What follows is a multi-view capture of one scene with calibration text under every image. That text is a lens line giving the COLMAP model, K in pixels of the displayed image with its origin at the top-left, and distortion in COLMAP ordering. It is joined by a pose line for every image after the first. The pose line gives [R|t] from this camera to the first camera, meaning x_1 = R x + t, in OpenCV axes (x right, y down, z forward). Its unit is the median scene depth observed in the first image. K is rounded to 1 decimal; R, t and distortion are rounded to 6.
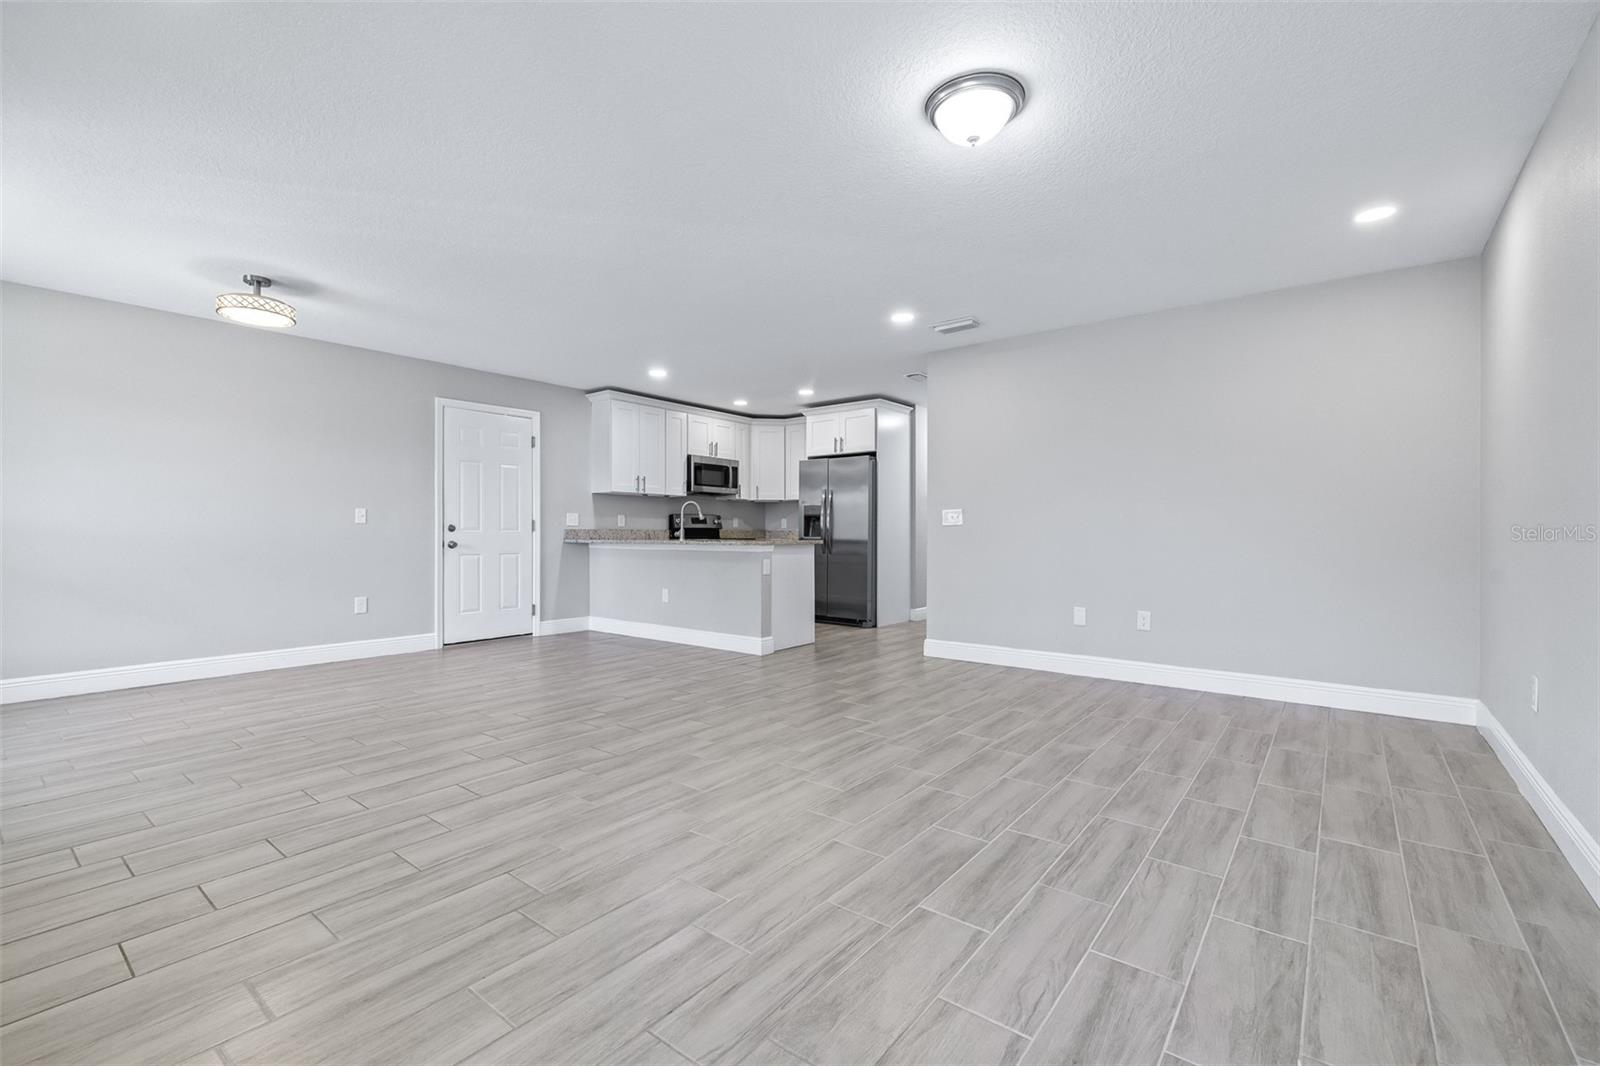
lens RADIAL K [[691.2, 0, 799.2], [0, 691.2, 531.3], [0, 0, 1]] dist [0.000867, -0.000088]
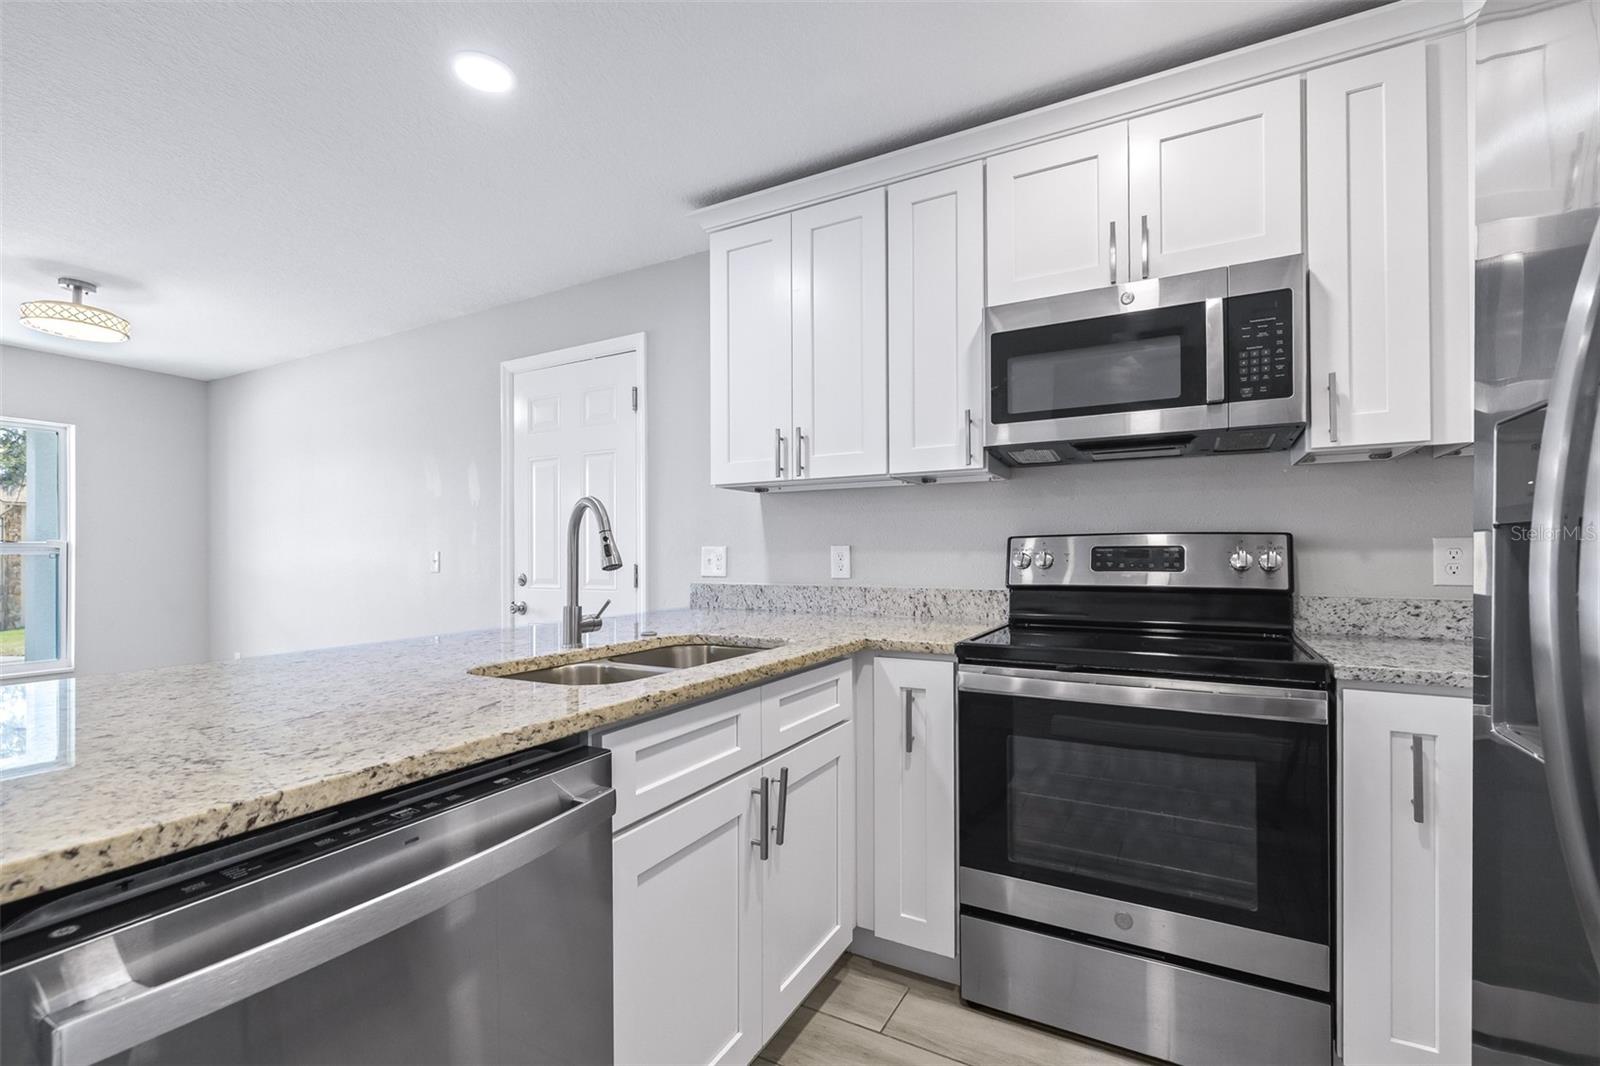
lens RADIAL K [[699.6, 0, 807.7], [0, 699.6, 552.9], [0, 0, 1]] dist [0.002307, 0.000122]
pose [[0.170927, -0.004881, -0.985272, 0.105435], [0.007458, 0.999965, -0.003660, -0.020625], [0.985255, -0.006722, 0.170958, 1.013332]]
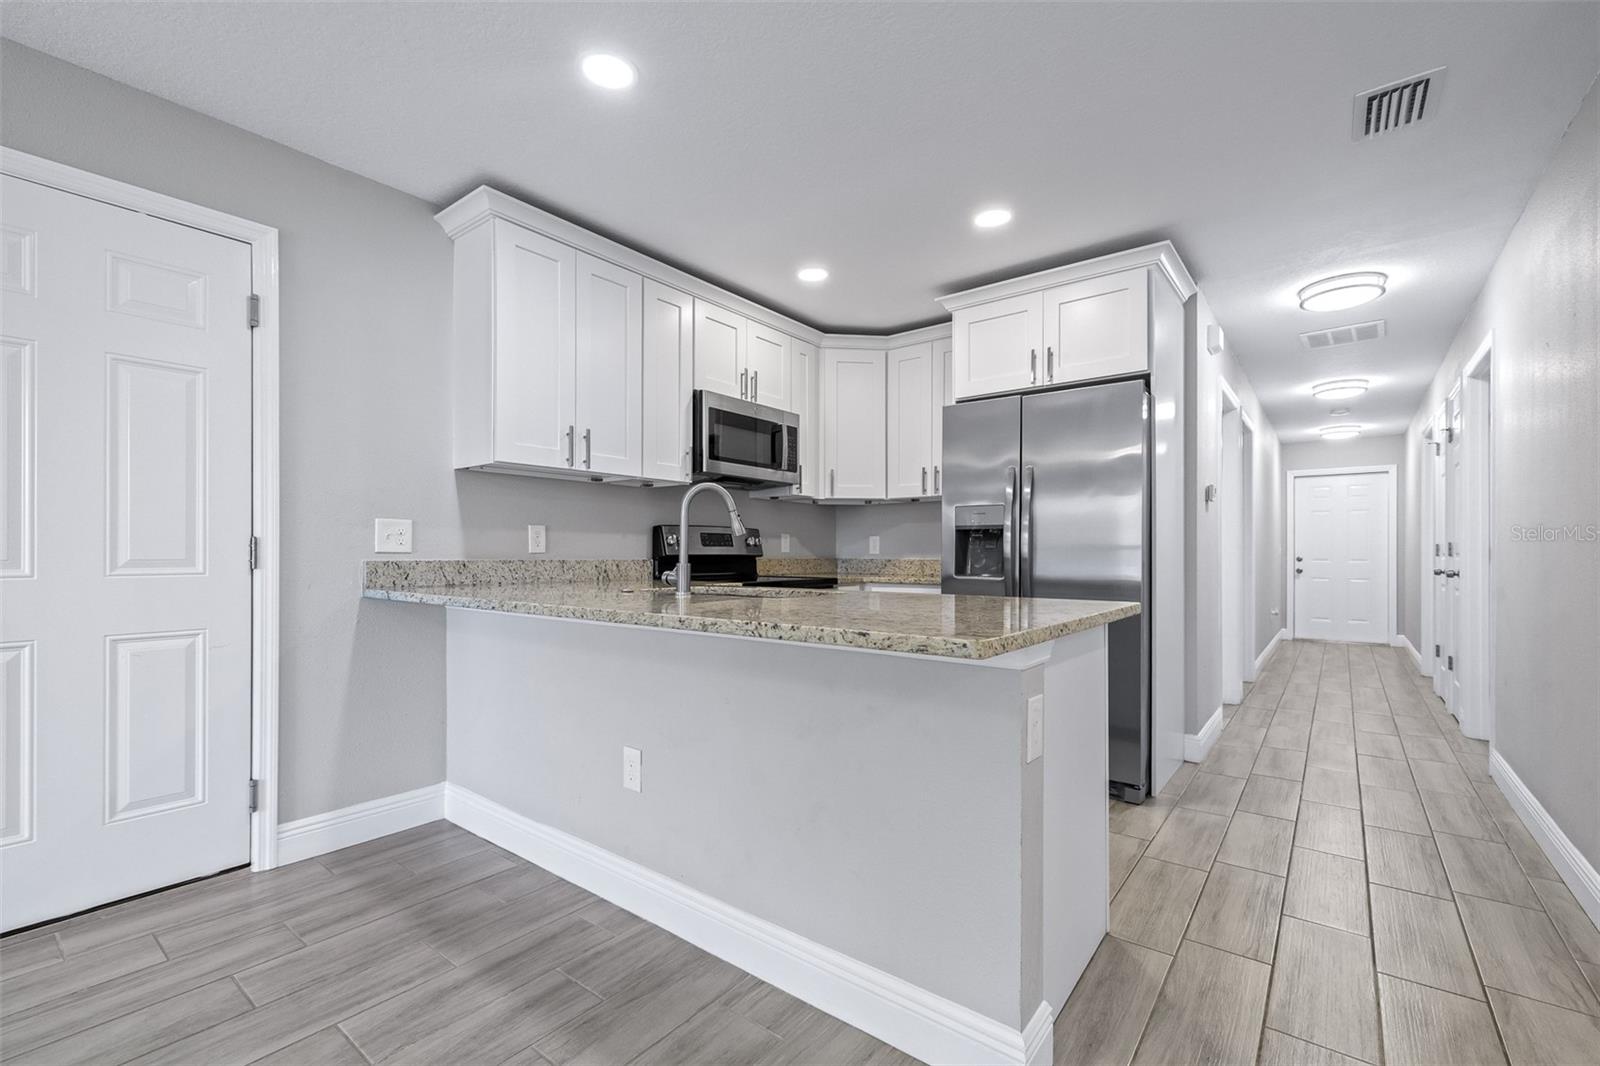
lens RADIAL K [[686.6, 0, 798.6], [0, 686.6, 550.0], [0, 0, 1]] dist [0.002167, -0.000227]
pose [[0.999990, 0.000911, 0.004435, -0.110430], [-0.000905, 0.999999, -0.001373, -0.009018], [-0.004436, 0.001369, 0.999989, 0.640504]]
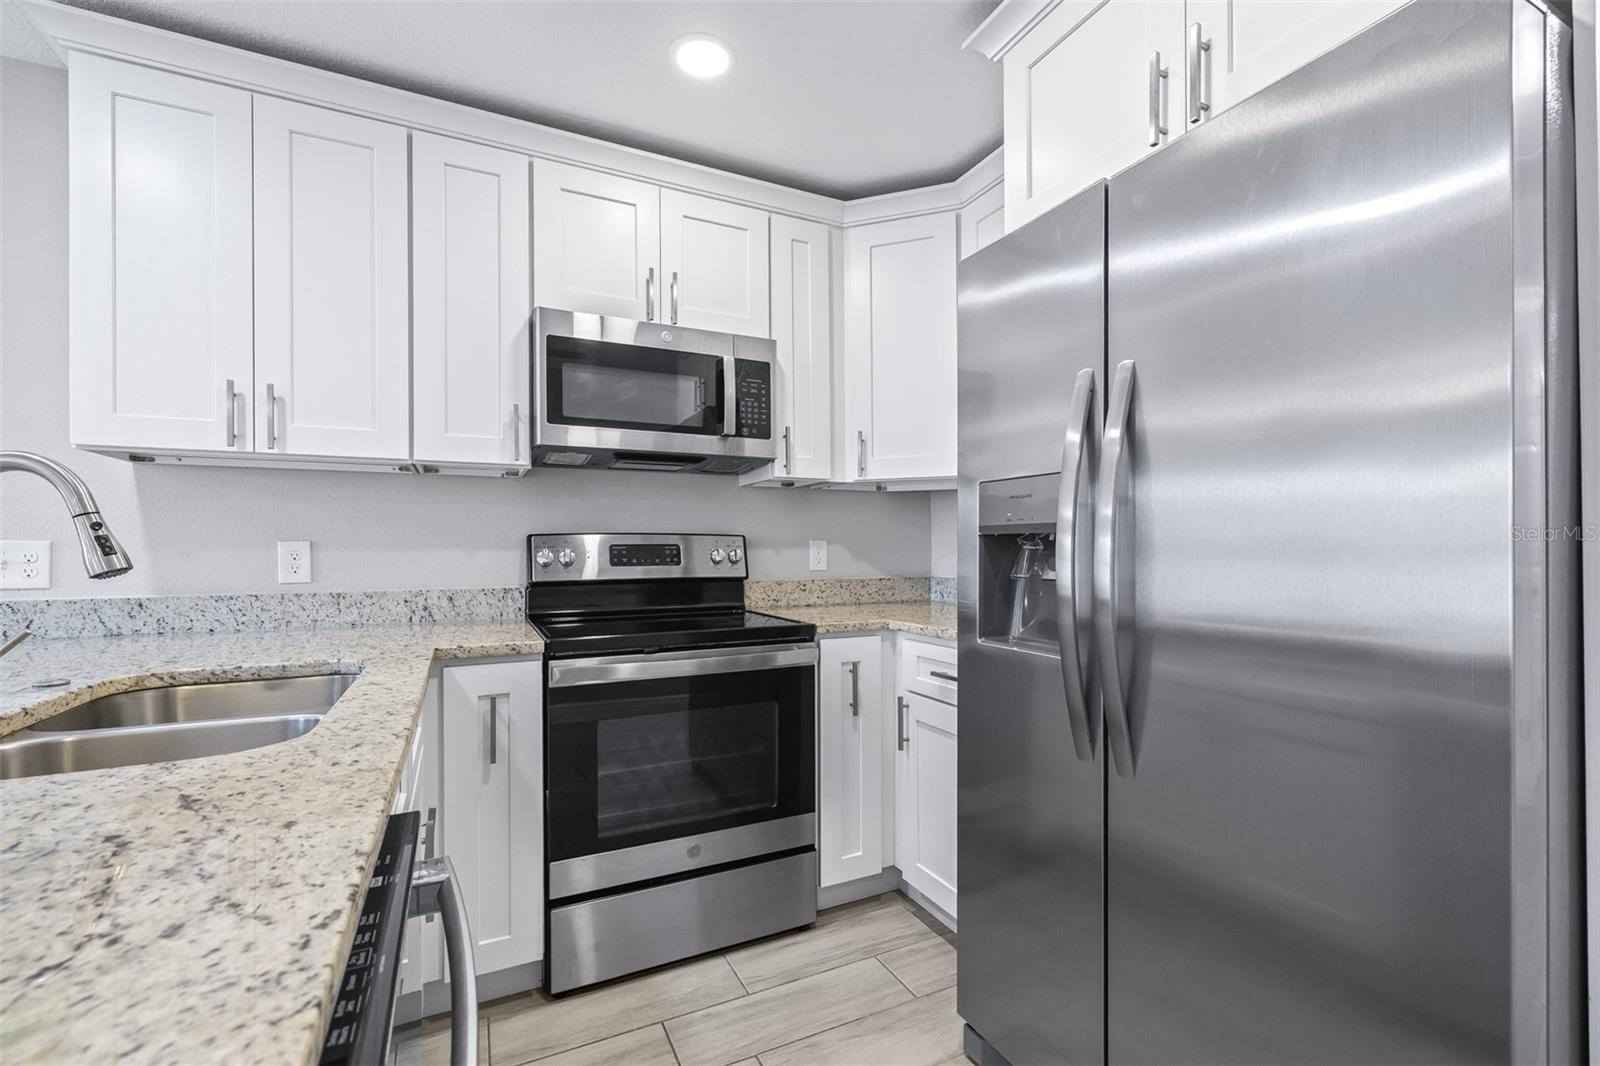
lens RADIAL K [[686.6, 0, 798.6], [0, 686.6, 550.0], [0, 0, 1]] dist [0.002167, -0.000227]
pose [[0.900784, -0.006670, -0.434217, 0.052214], [0.008801, 0.999957, 0.002897, -0.021111], [0.434179, -0.006431, 0.900804, 0.921499]]
